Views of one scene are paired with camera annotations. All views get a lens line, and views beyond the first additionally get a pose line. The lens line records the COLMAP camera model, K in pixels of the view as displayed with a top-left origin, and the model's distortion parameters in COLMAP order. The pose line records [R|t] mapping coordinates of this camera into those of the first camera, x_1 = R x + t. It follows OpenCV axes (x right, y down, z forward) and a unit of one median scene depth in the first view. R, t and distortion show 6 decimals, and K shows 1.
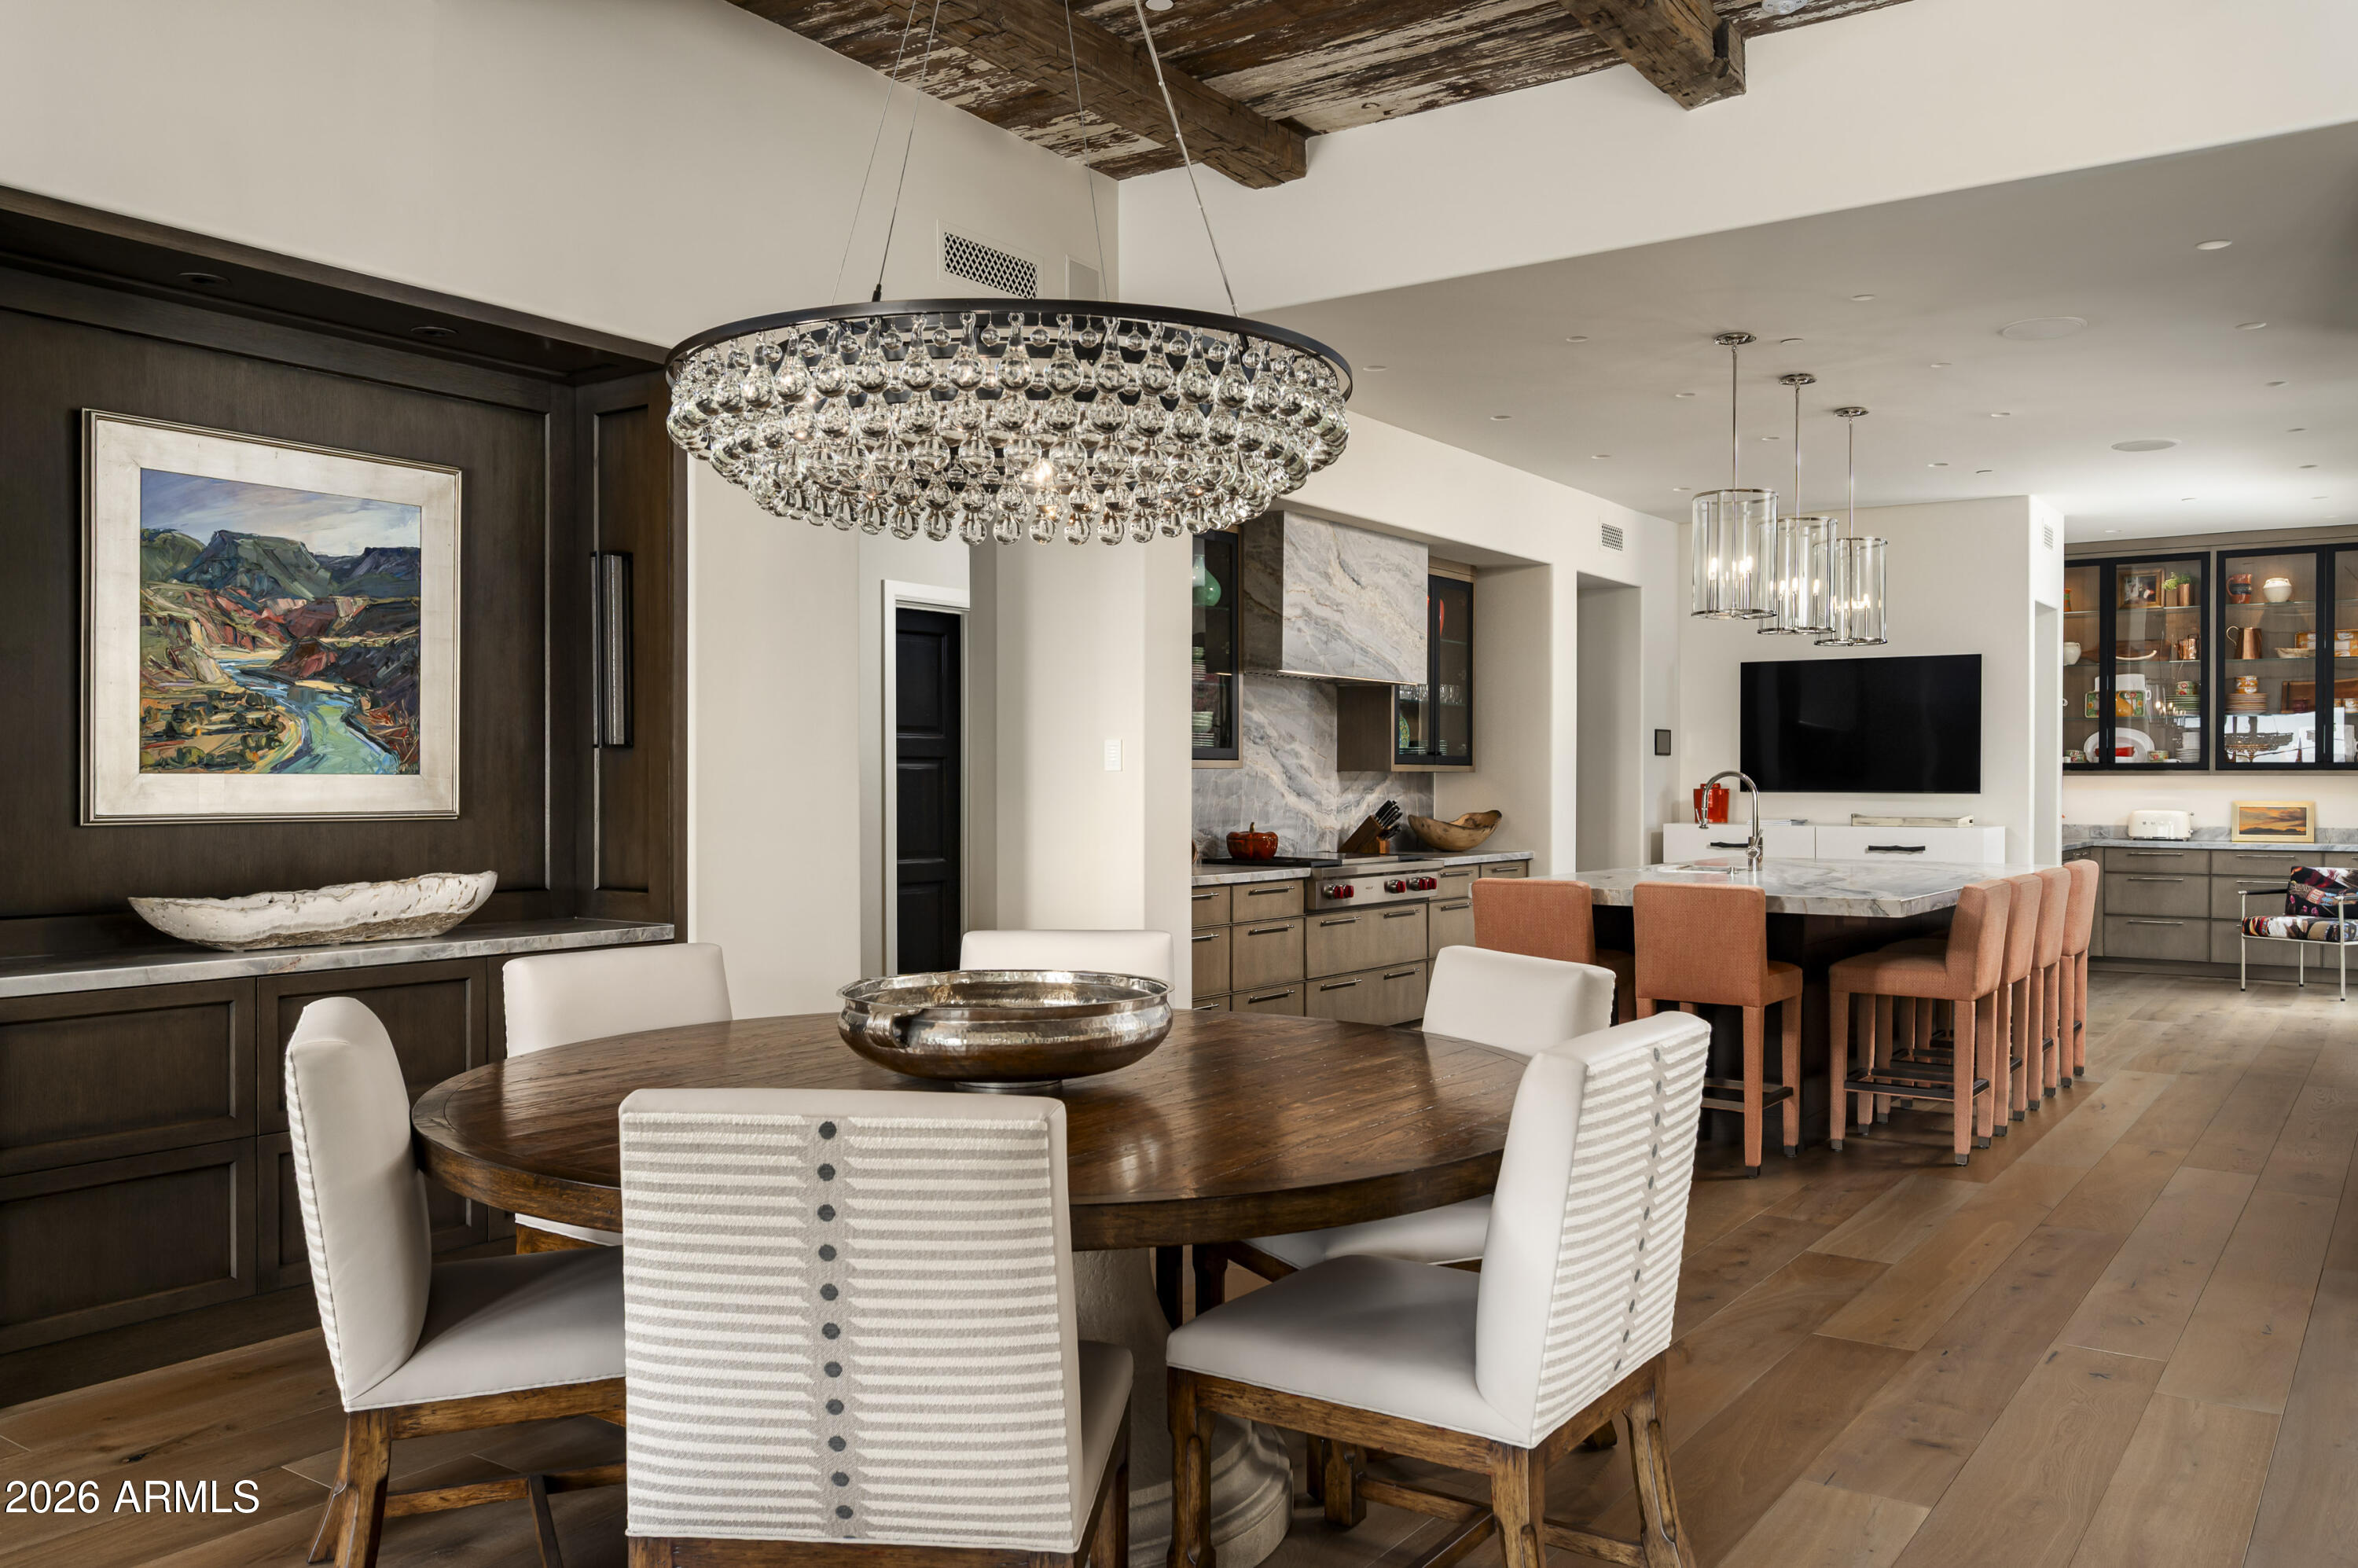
lens RADIAL K [[1828.7, 0, 1179.0], [0, 1828.7, 784.0], [0, 0, 1]] dist [0.063687, -0.078753]
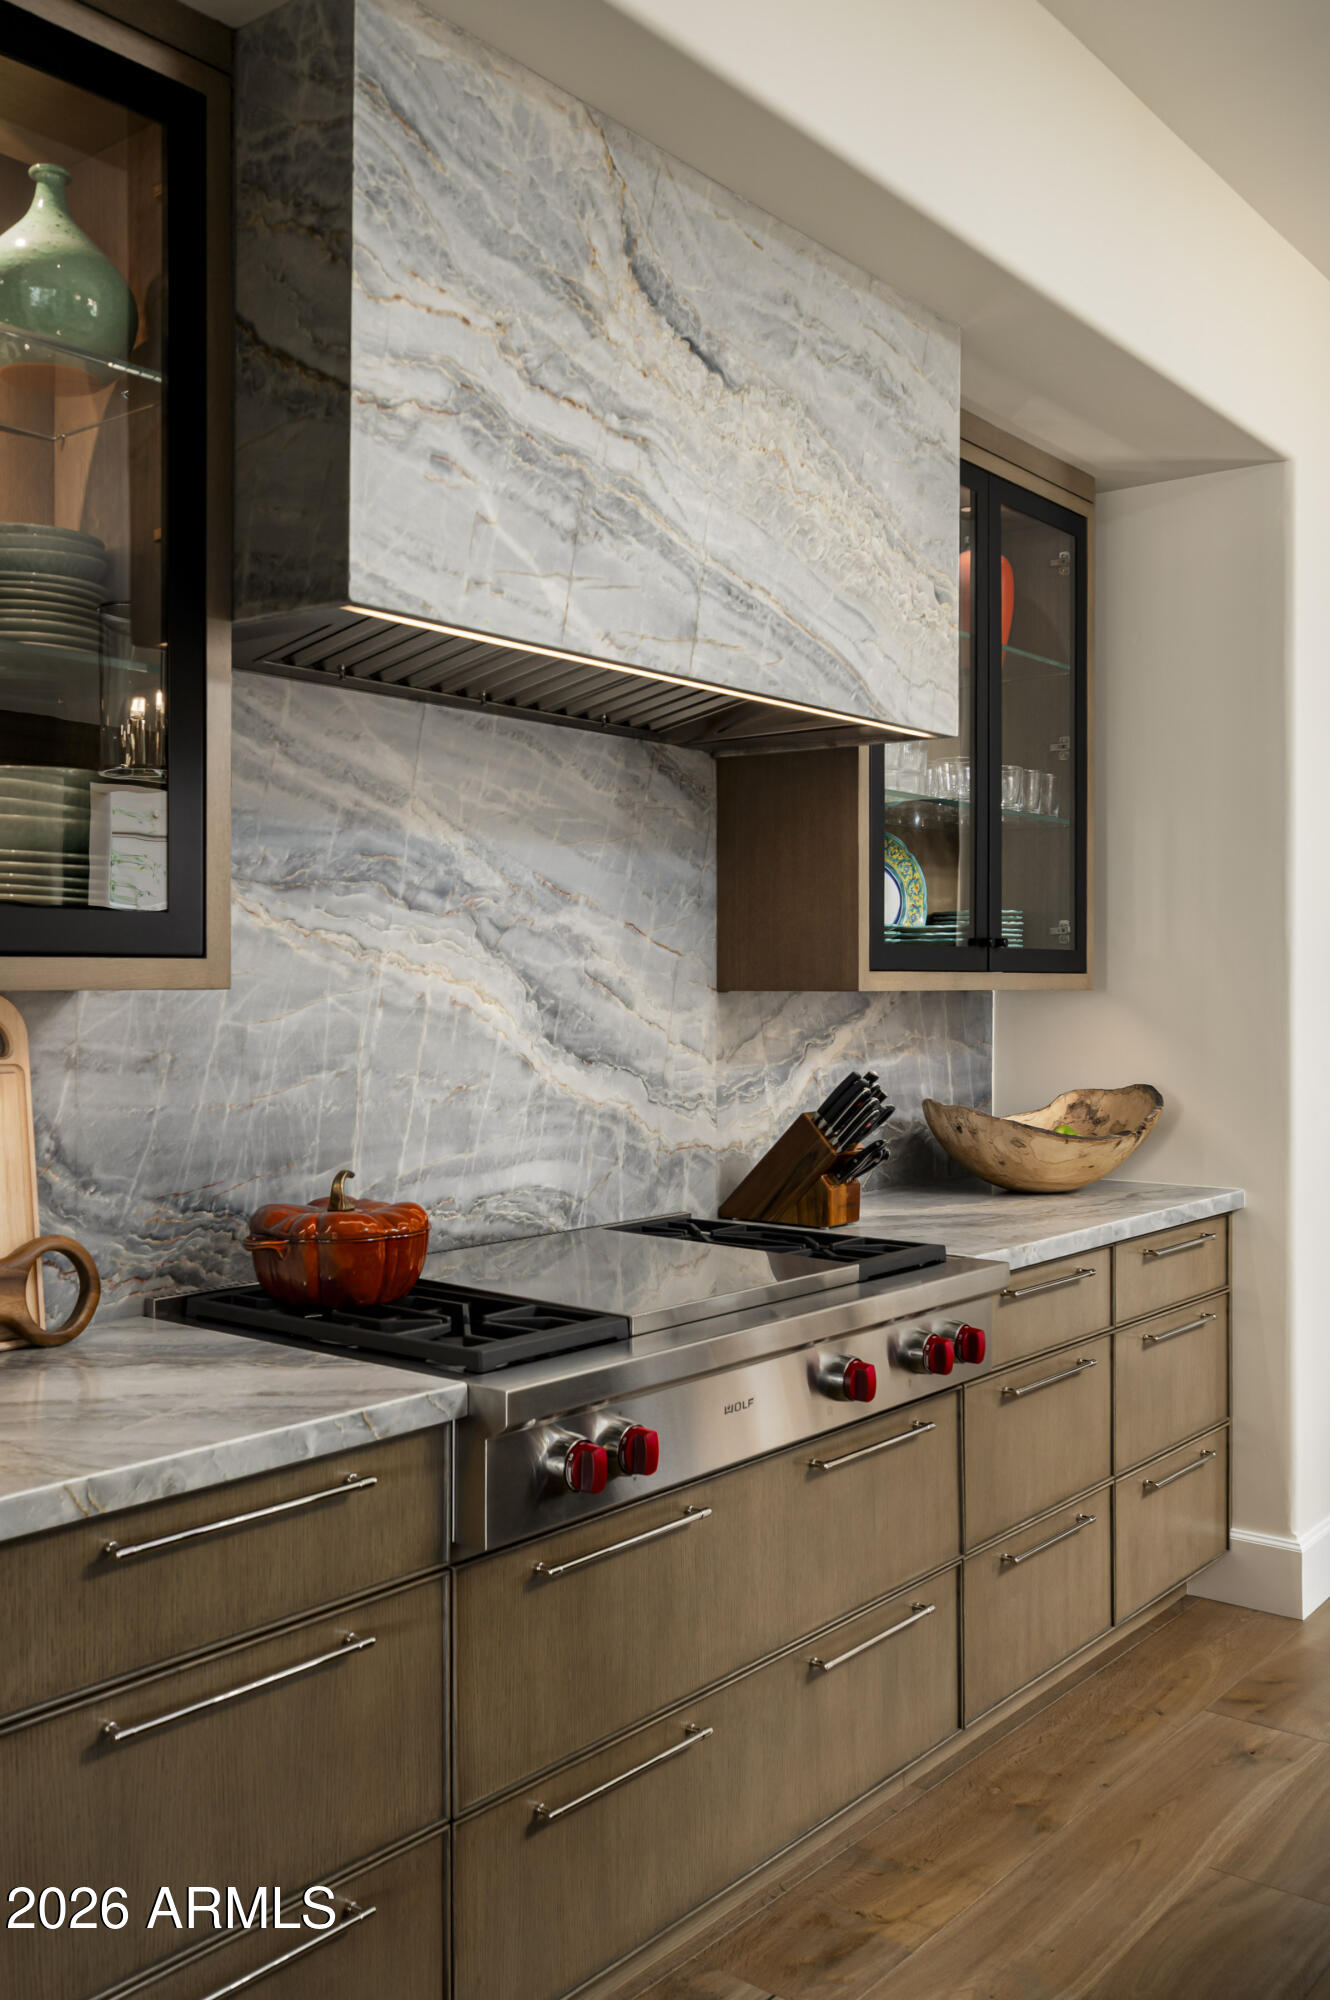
lens RADIAL K [[1769.6, 0, 665.0], [0, 1769.6, 1000.0], [0, 0, 1]] dist [-0.001132, 0.001785]
pose [[0.998078, -0.003960, -0.061845, 0.193464], [0.004315, 0.999975, 0.005614, -0.013922], [0.061821, -0.005870, 0.998070, 1.277921]]
